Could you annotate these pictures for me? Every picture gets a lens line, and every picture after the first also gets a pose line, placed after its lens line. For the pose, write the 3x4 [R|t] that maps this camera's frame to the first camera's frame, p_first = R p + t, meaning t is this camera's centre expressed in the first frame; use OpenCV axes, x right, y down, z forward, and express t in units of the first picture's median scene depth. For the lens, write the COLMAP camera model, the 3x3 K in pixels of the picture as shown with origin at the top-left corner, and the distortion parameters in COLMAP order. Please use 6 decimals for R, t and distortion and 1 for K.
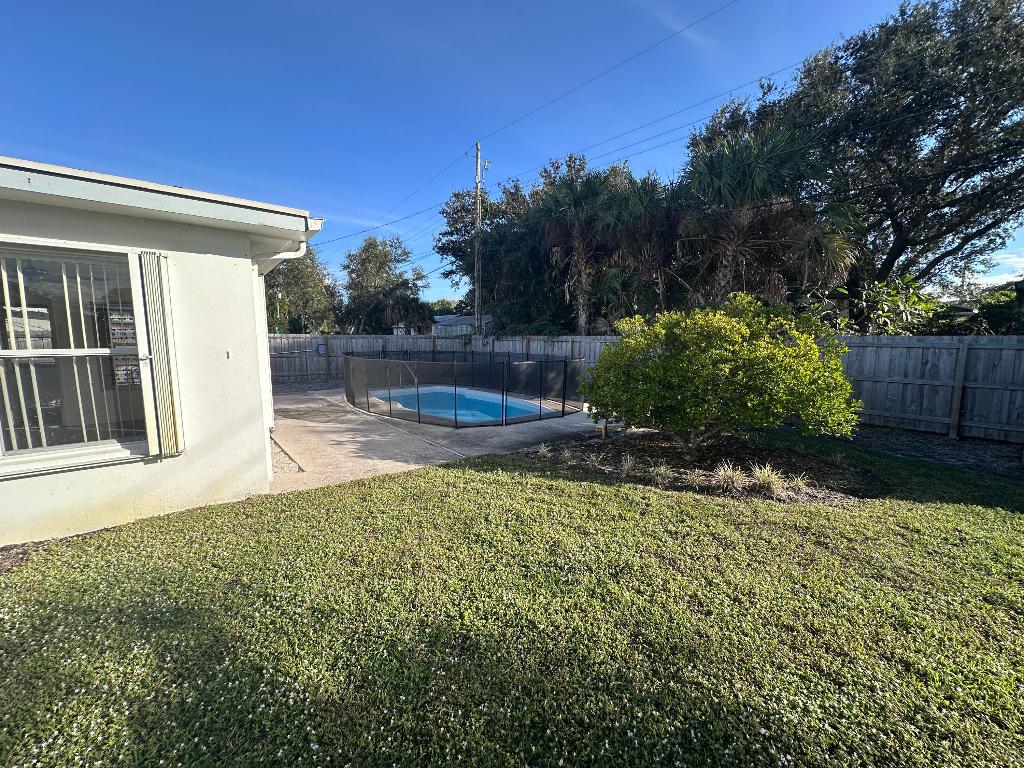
lens RADIAL K [[410.7, 0, 508.9], [0, 410.7, 385.2], [0, 0, 1]] dist [-0.002928, -0.000055]
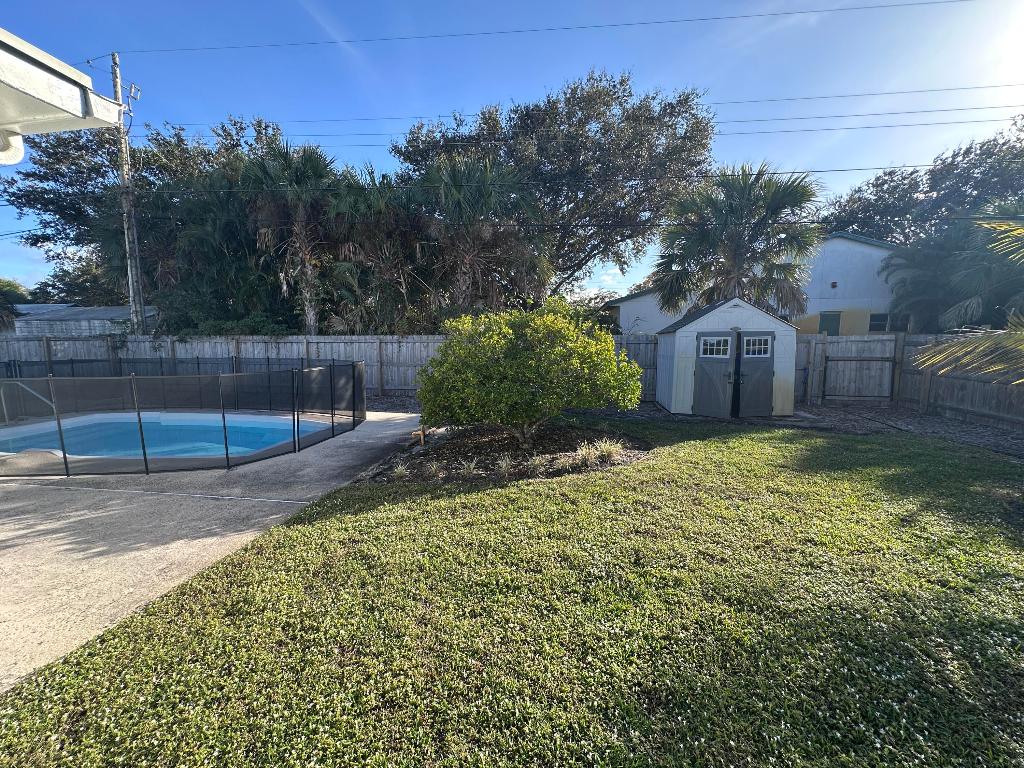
lens RADIAL K [[410.7, 0, 508.9], [0, 410.7, 385.2], [0, 0, 1]] dist [-0.002928, -0.000055]
pose [[0.729326, -0.083912, 0.679001, -0.159492], [0.083666, 0.995940, 0.033212, -0.012529], [-0.679032, 0.032587, 0.733385, 0.107025]]
